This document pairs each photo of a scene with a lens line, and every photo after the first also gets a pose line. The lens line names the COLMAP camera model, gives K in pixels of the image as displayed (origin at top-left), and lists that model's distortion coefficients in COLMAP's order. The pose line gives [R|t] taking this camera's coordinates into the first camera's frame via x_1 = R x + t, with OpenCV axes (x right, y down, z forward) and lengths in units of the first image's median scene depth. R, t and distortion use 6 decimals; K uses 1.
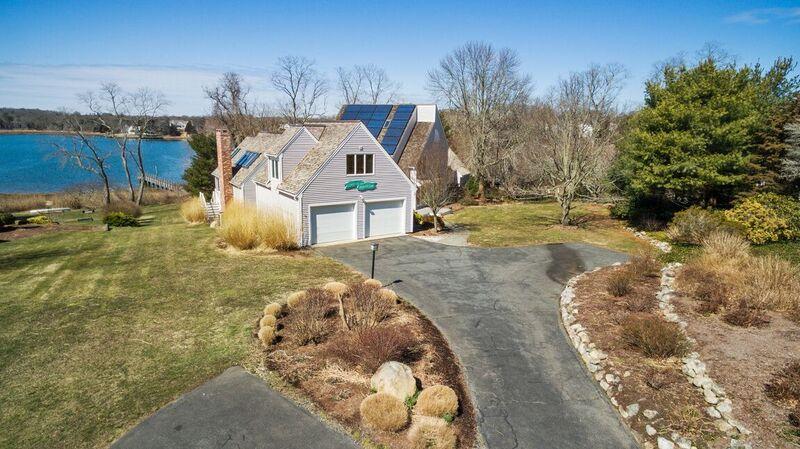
lens RADIAL K [[449.4, 0, 400.0], [0, 449.4, 224.5], [0, 0, 1]] dist [0.005830, 0.002357]
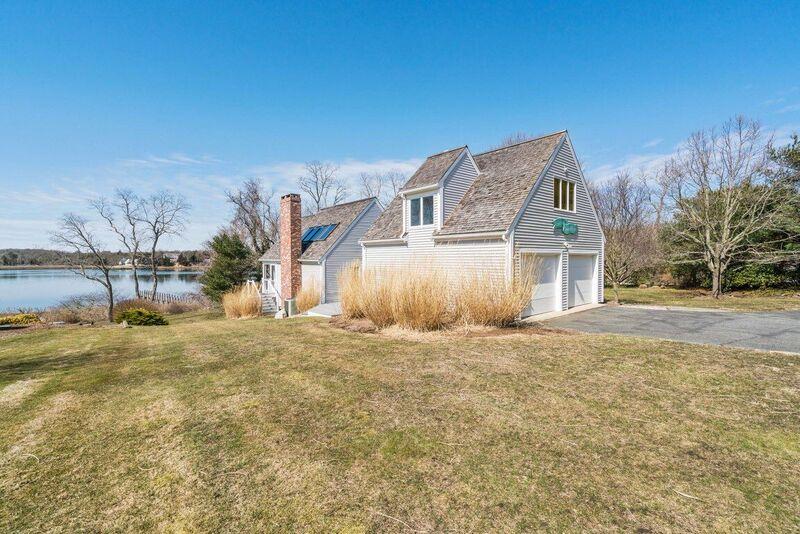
lens RADIAL K [[358.0, 0, 400.0], [0, 358.0, 267.0], [0, 0, 1]] dist [-0.000523, 0.000096]
pose [[0.992058, -0.029620, 0.122243, -0.282248], [0.051136, 0.982913, -0.176823, 0.036637], [-0.114917, 0.181670, 0.976622, 0.377750]]
